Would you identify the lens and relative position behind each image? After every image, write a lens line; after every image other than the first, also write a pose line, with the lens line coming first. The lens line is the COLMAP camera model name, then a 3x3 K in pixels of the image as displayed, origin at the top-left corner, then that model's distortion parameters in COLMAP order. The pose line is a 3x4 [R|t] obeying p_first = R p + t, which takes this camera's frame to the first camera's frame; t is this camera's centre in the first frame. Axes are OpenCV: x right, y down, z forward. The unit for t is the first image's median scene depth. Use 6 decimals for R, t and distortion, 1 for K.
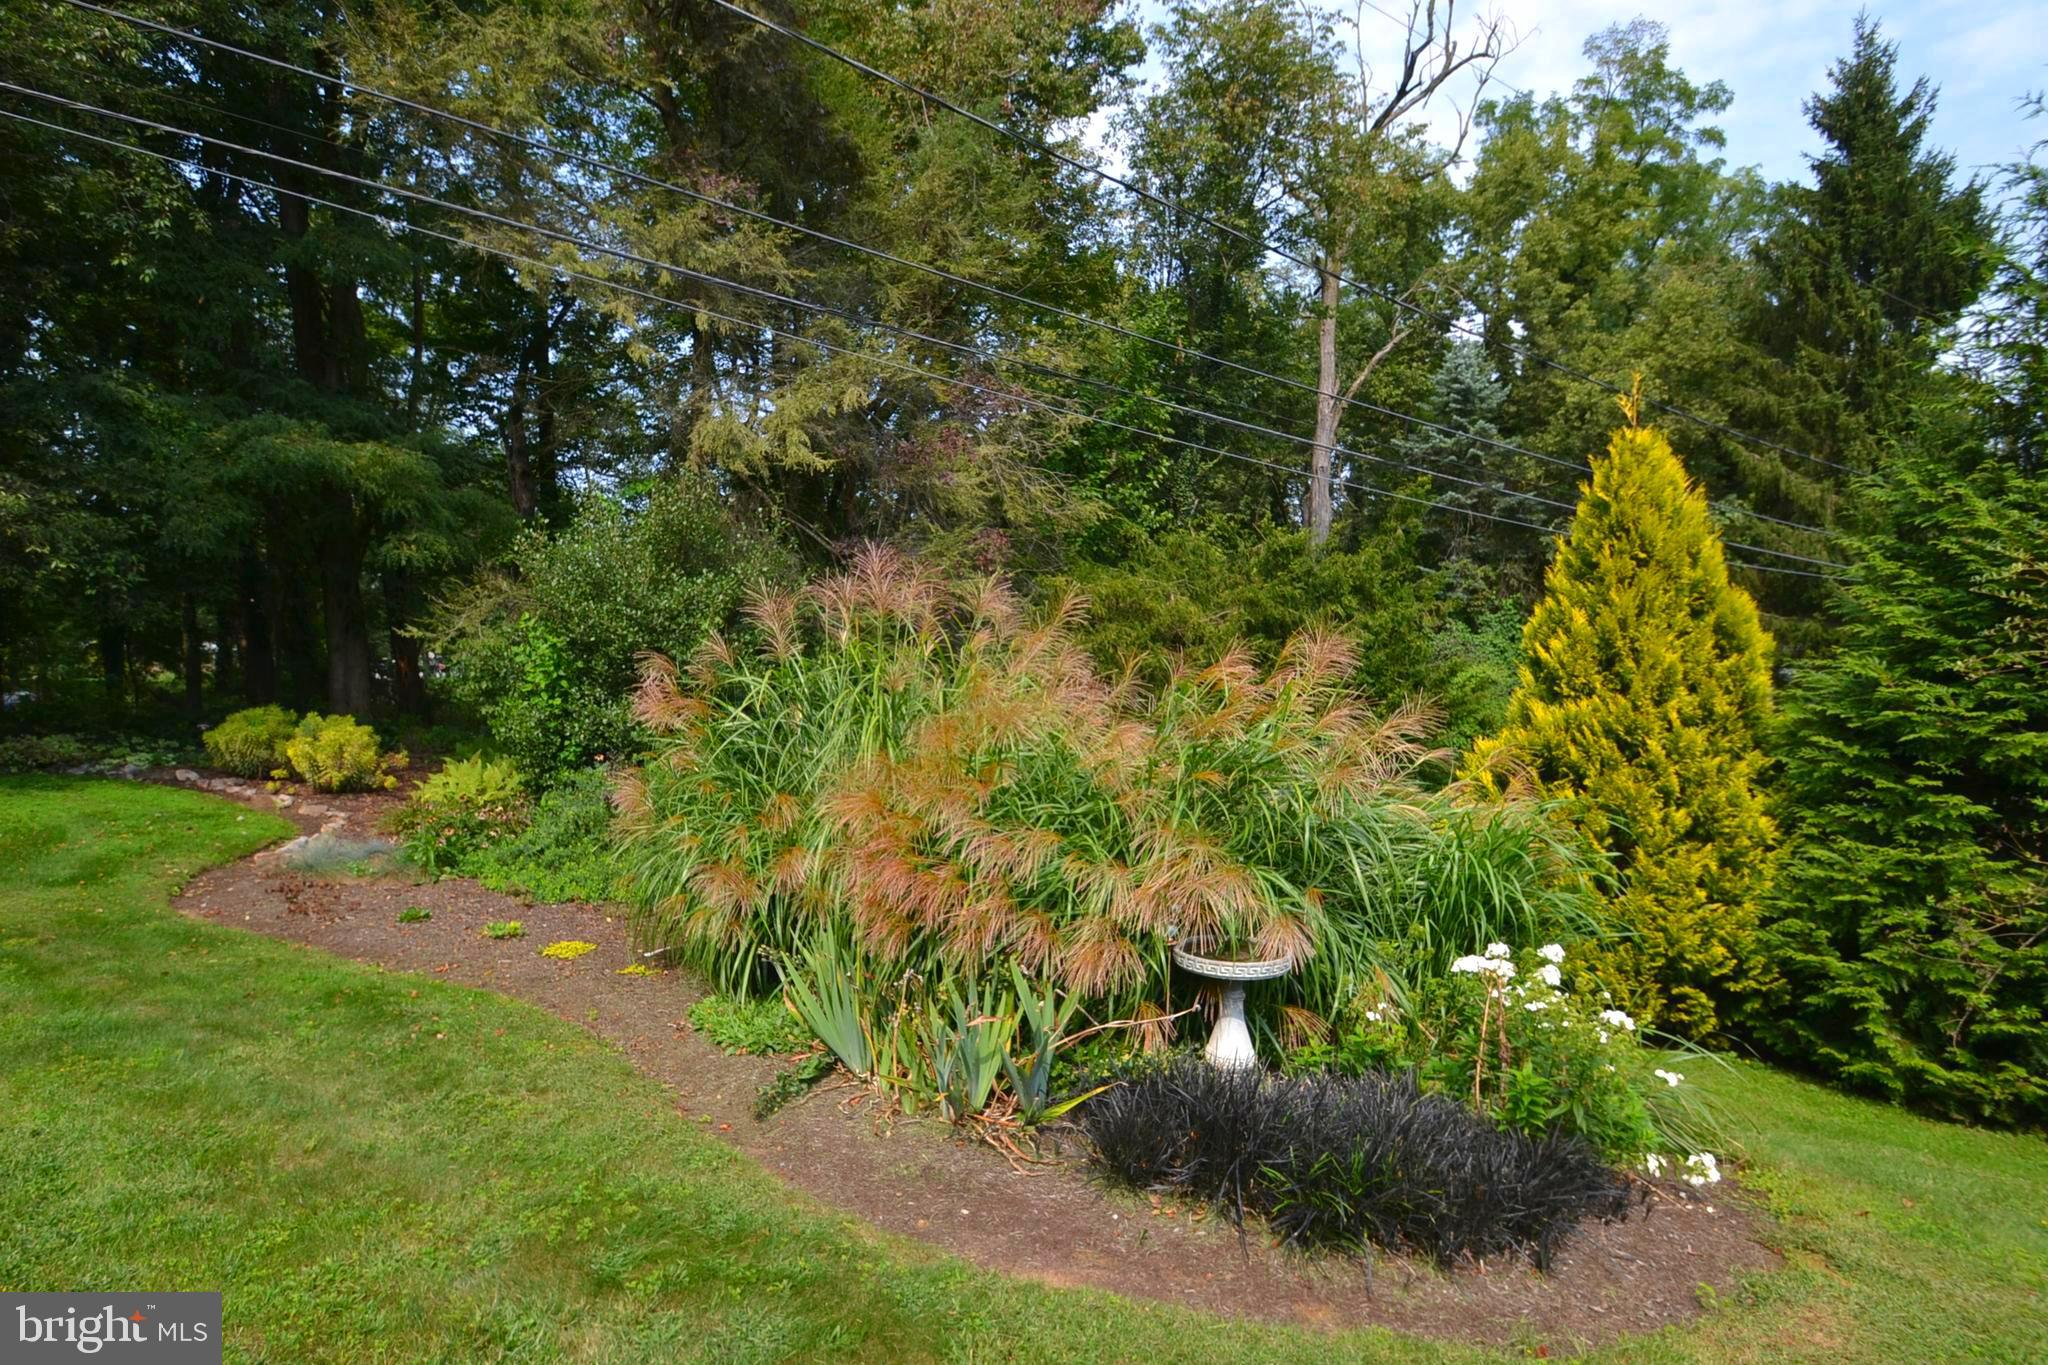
lens RADIAL K [[1010.9, 0, 993.7], [0, 1010.9, 720.9], [0, 0, 1]] dist [0.004816, -0.021302]
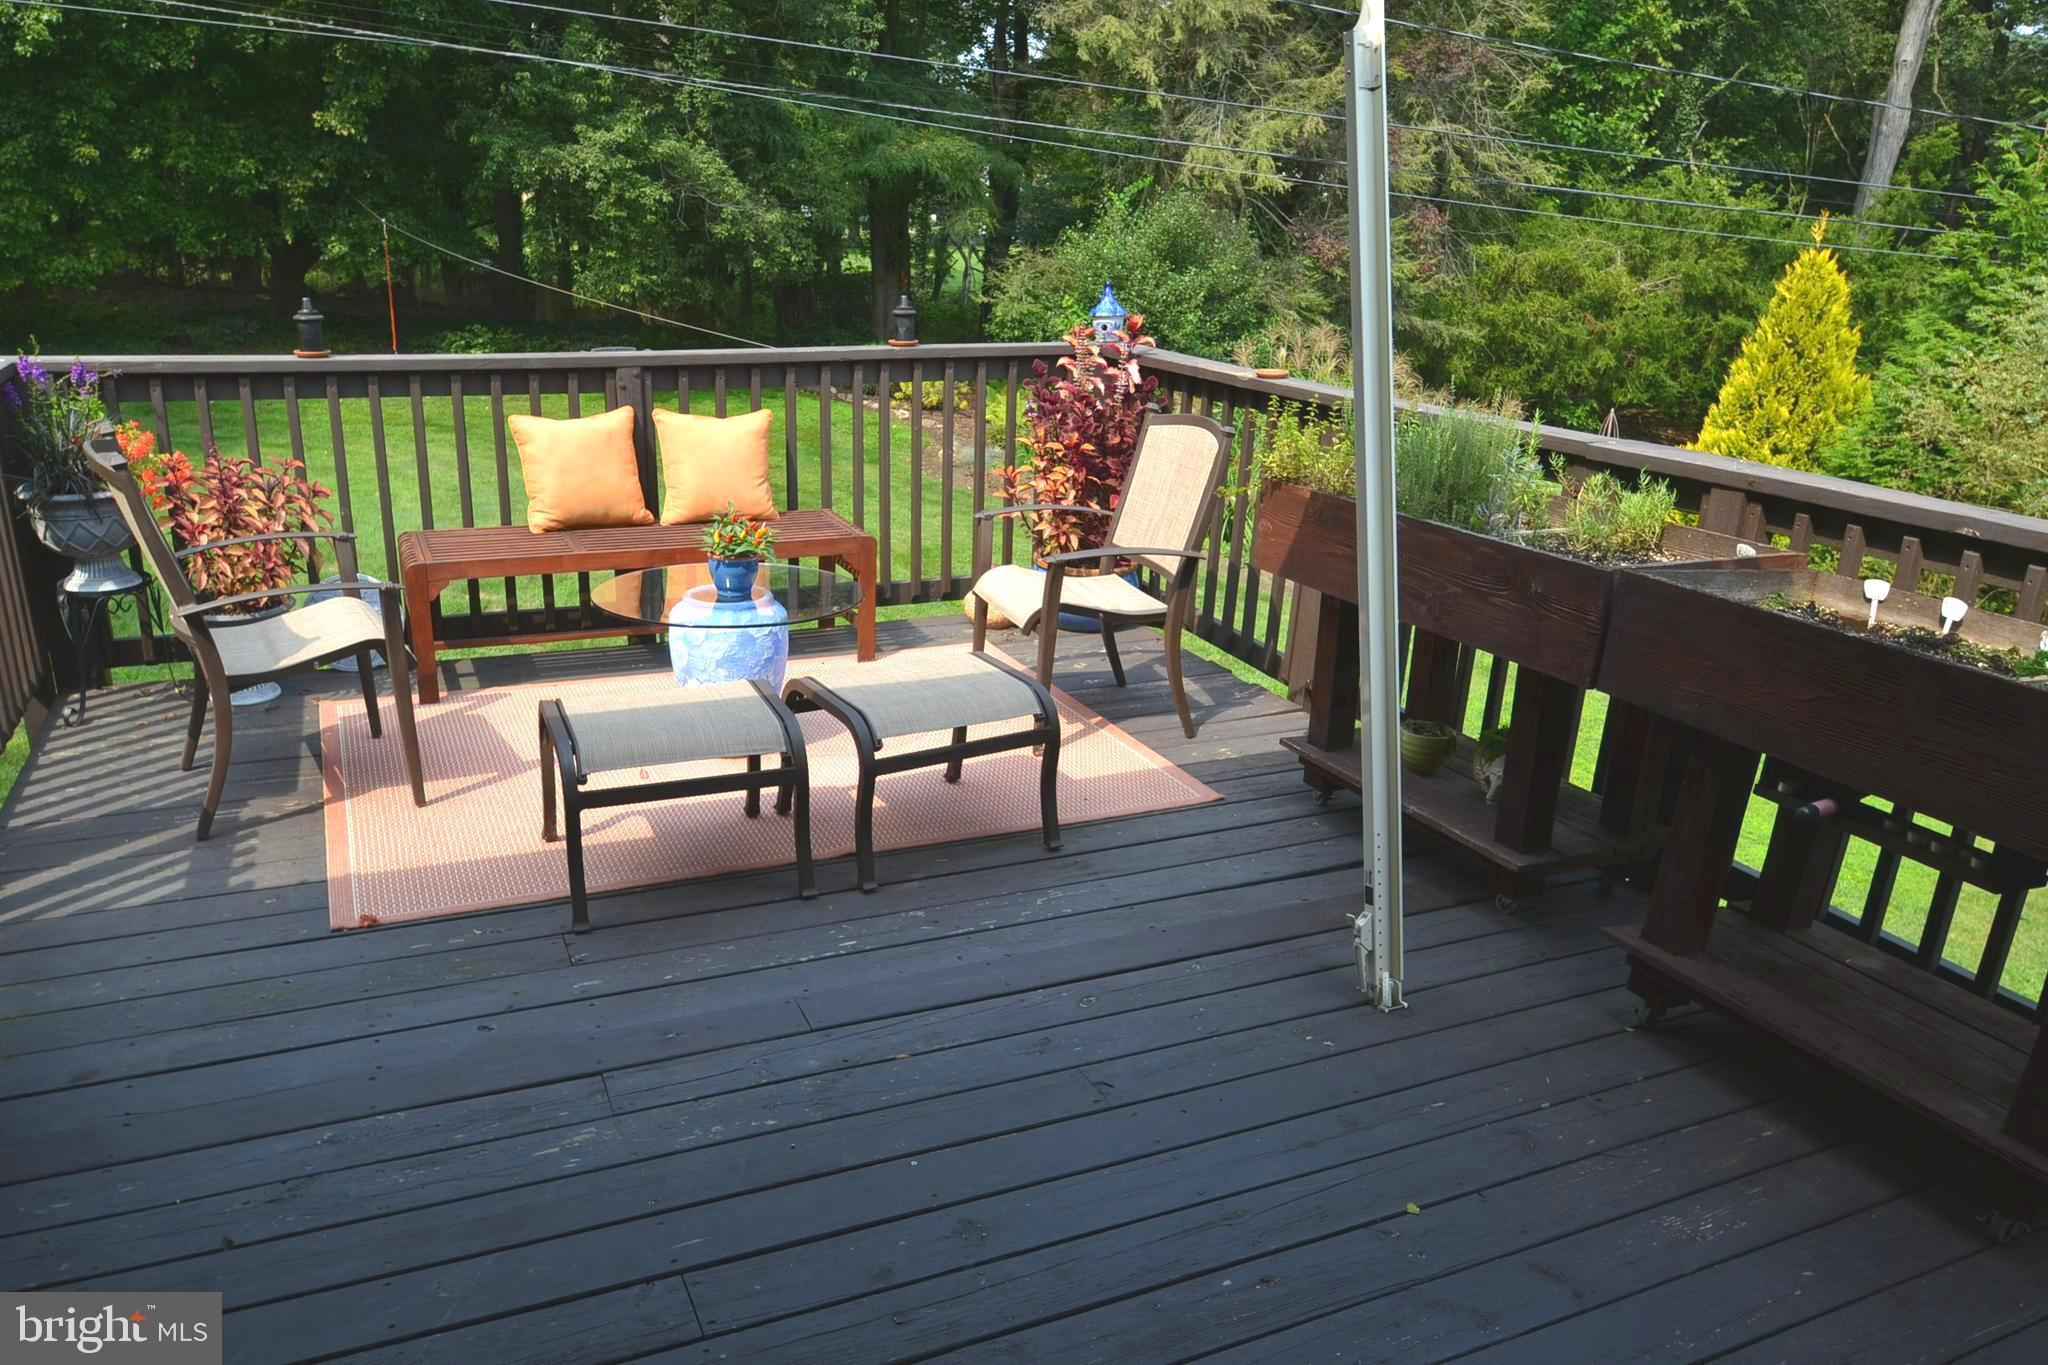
lens RADIAL K [[1448.8, 0, 998.1], [0, 1448.8, 729.8], [0, 0, 1]] dist [-0.037664, -0.000601]
pose [[0.940838, 0.142156, -0.307597, 0.155539], [-0.044292, 0.951551, 0.304285, -0.130990], [0.335950, -0.272659, 0.901551, -0.989855]]
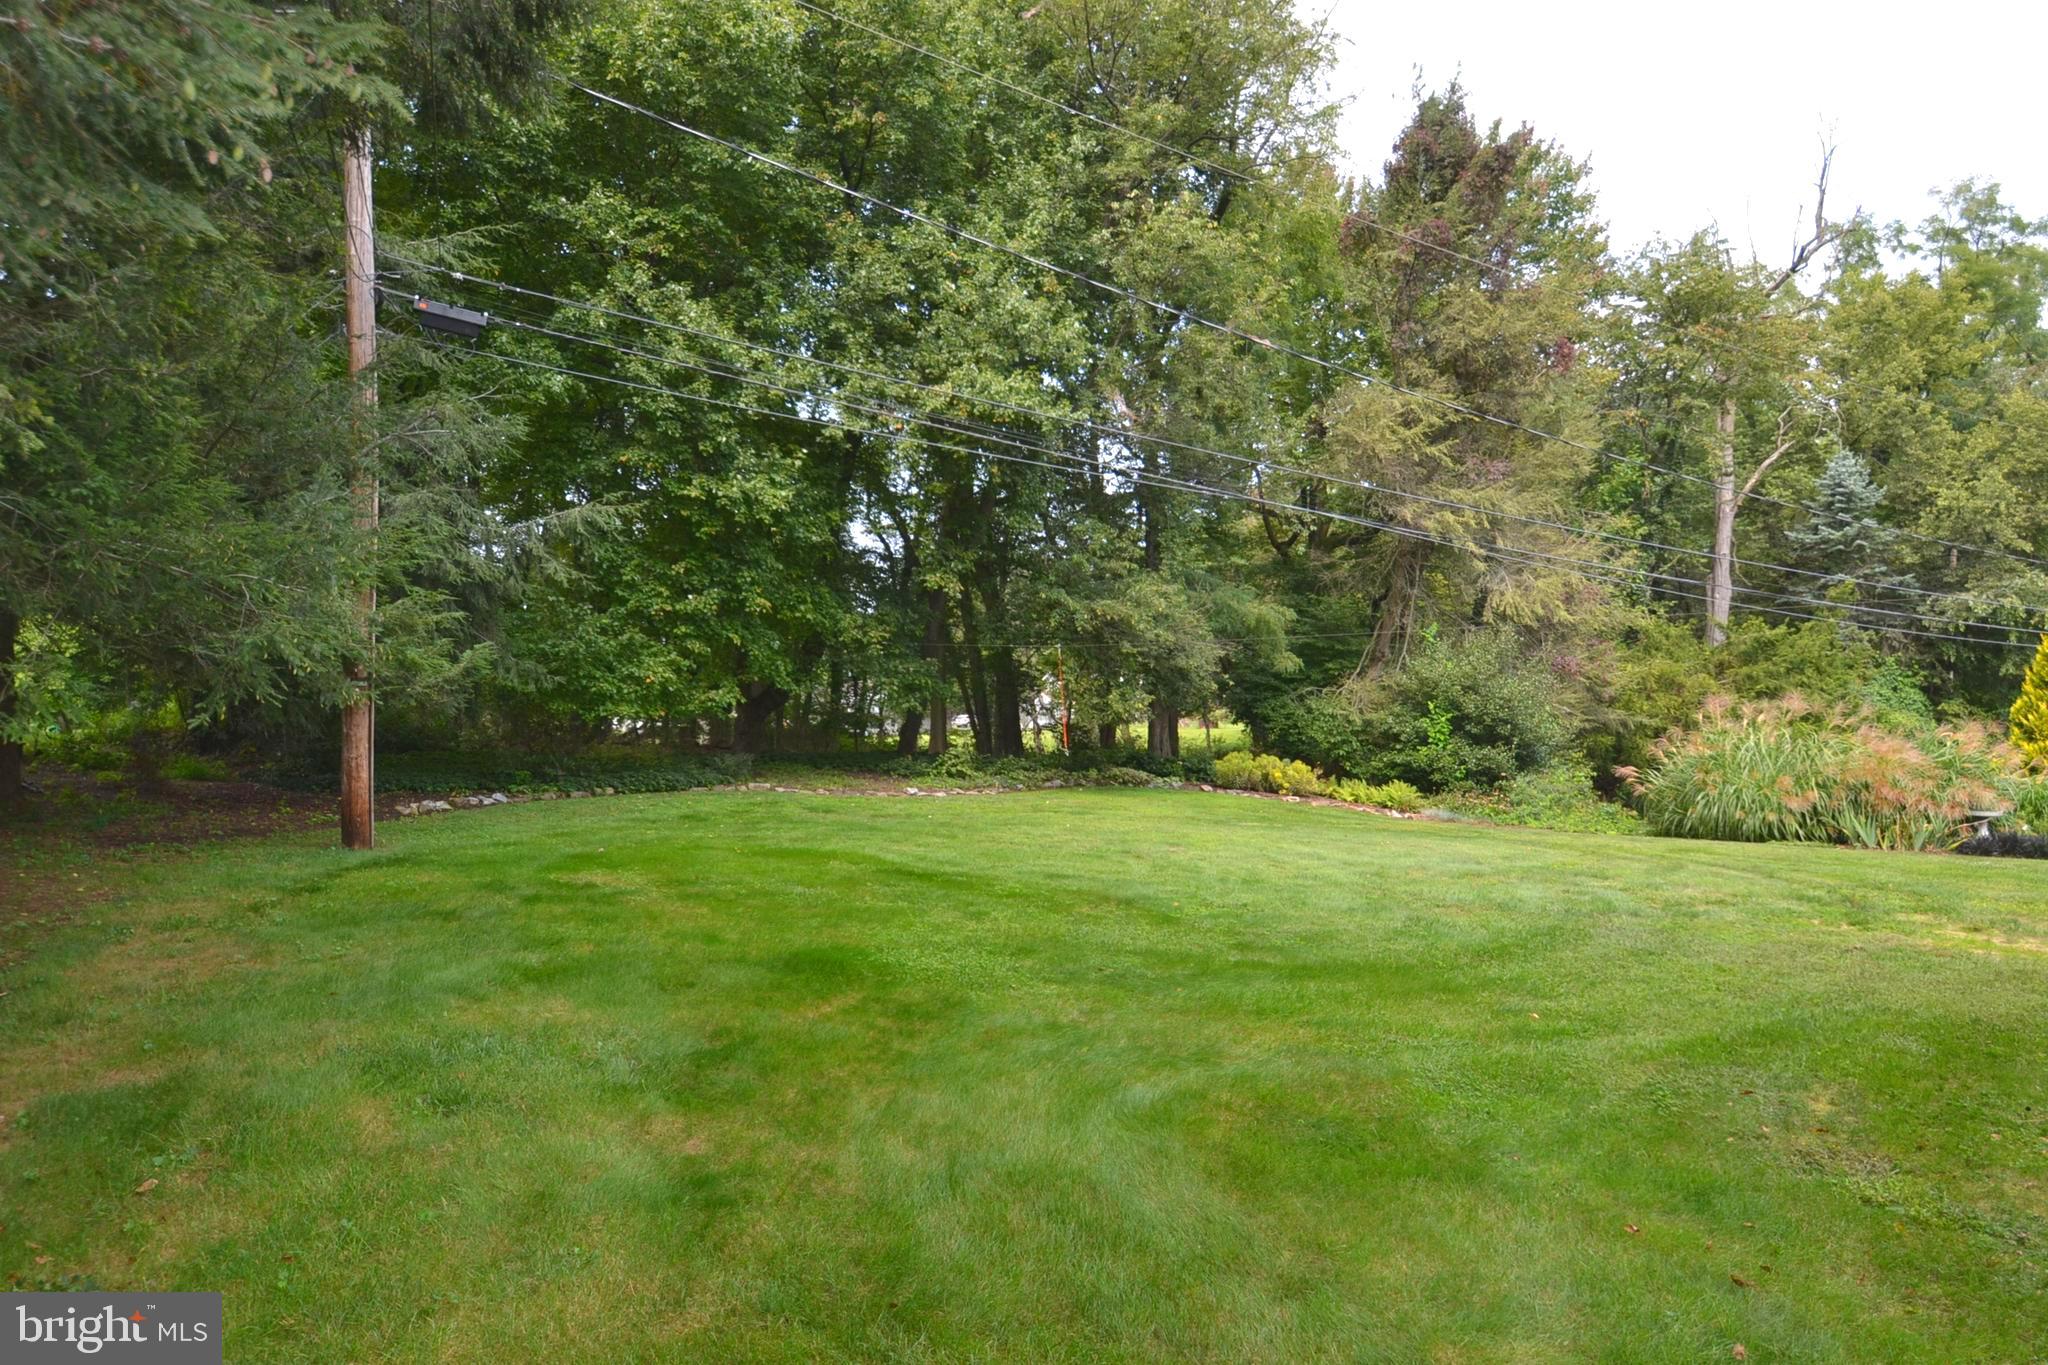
lens RADIAL K [[1103.5, 0, 998.0], [0, 1103.5, 733.9], [0, 0, 1]] dist [-0.004718, -0.018265]
pose [[0.989590, -0.012678, -0.143359, -0.914888], [0.008531, 0.999528, -0.029505, 0.010808], [0.143665, 0.027975, 0.989231, -1.147863]]
